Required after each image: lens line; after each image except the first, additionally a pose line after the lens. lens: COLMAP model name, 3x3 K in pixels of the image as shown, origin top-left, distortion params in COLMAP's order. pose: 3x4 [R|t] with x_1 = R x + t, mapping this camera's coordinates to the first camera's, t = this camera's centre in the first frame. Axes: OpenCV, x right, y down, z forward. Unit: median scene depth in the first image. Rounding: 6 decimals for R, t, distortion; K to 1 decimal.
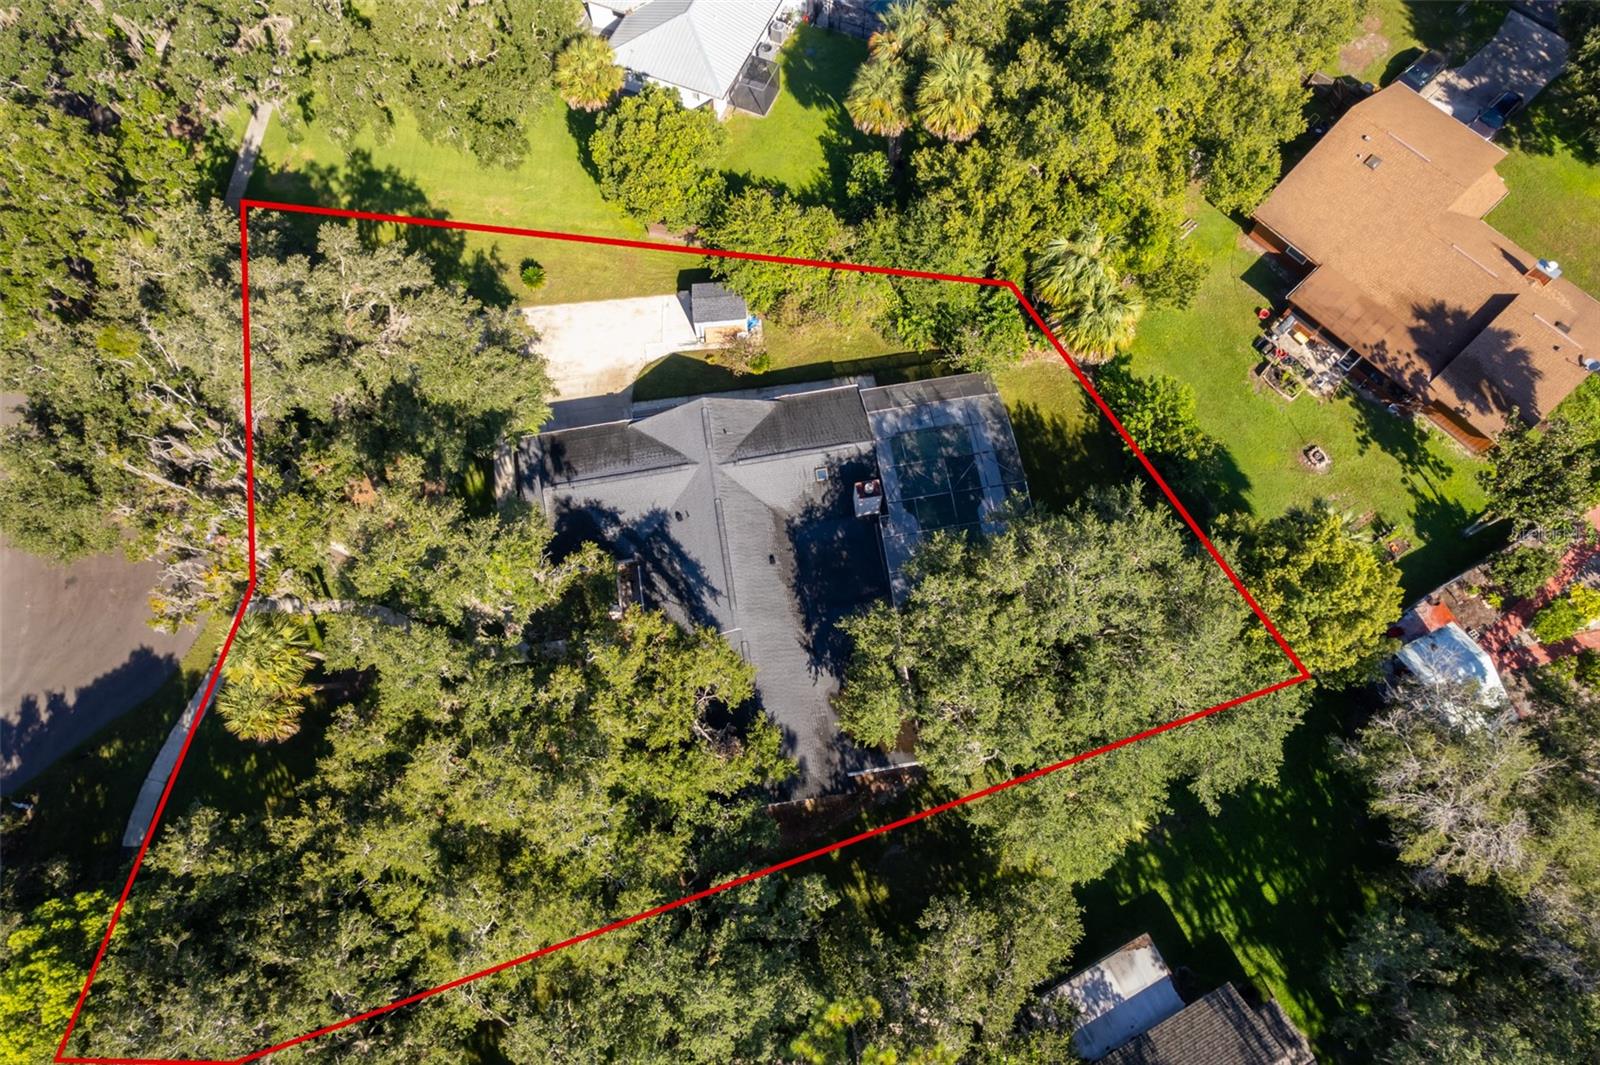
lens RADIAL K [[1009.4, 0, 800.0], [0, 1009.4, 532.5], [0, 0, 1]] dist [-0.094759, 0.071077]
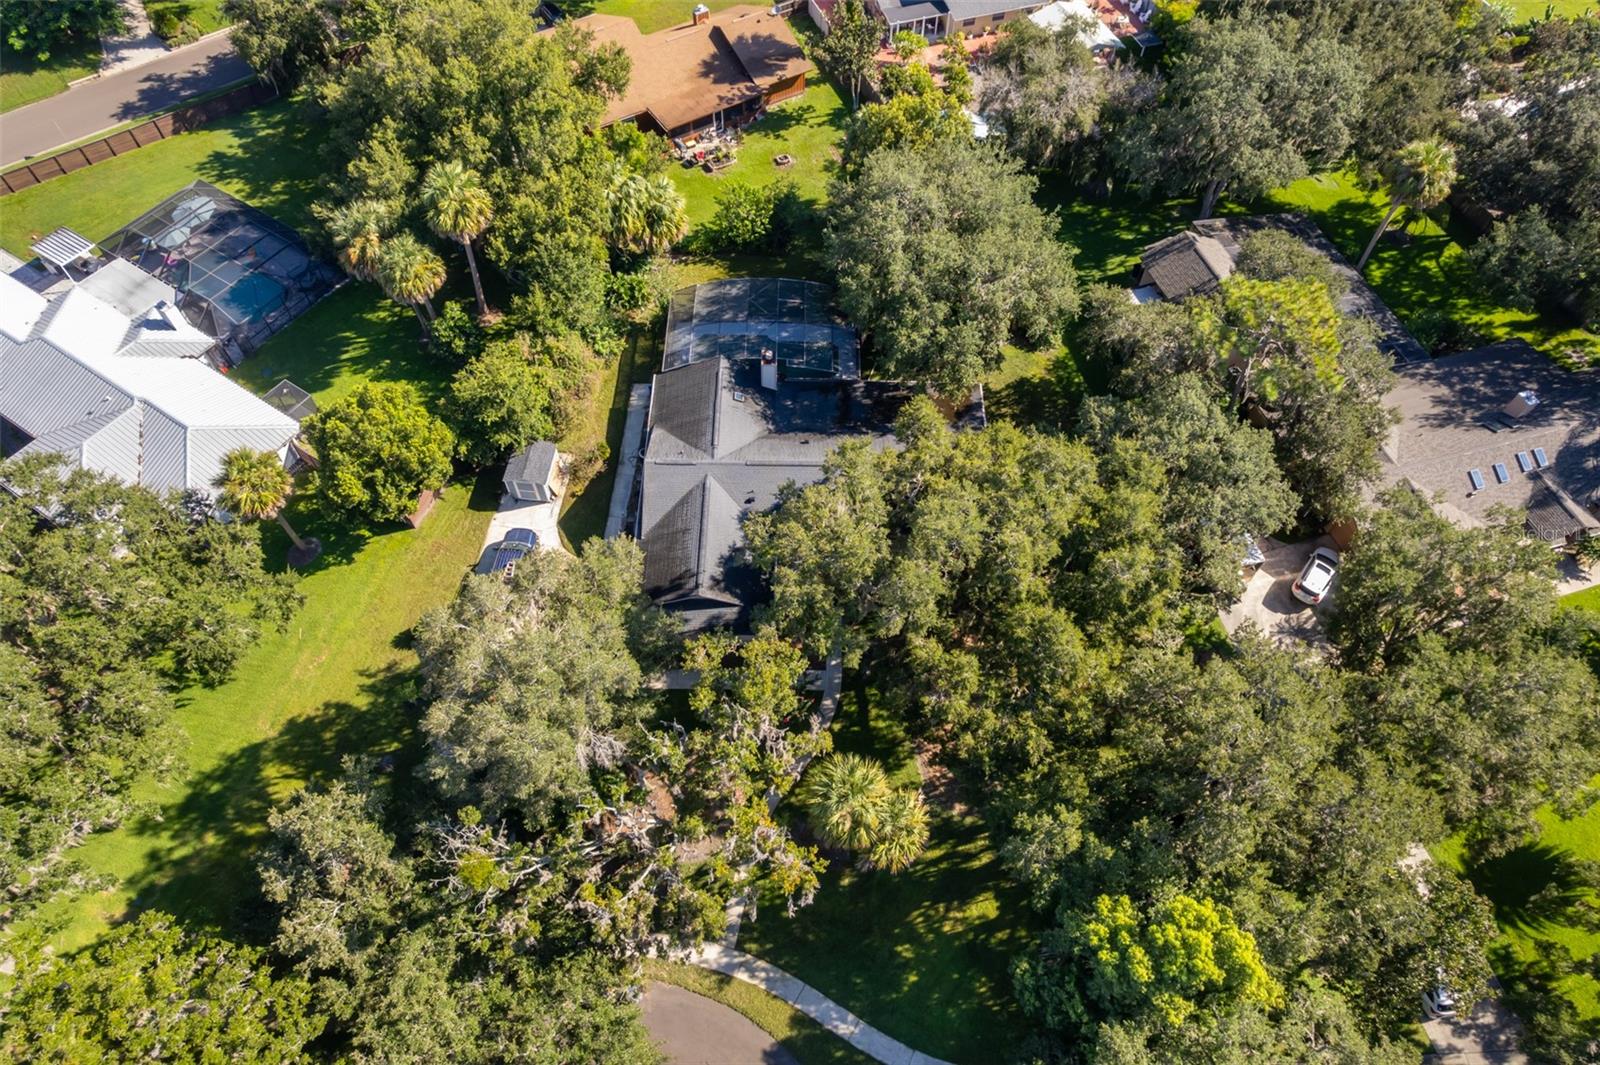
lens RADIAL K [[1009.4, 0, 800.0], [0, 1009.4, 532.5], [0, 0, 1]] dist [-0.094759, 0.071077]
pose [[0.182489, -0.821127, 0.540784, -0.685304], [0.914579, 0.343656, 0.213181, -0.176579], [-0.360892, 0.455686, 0.813699, 0.073925]]
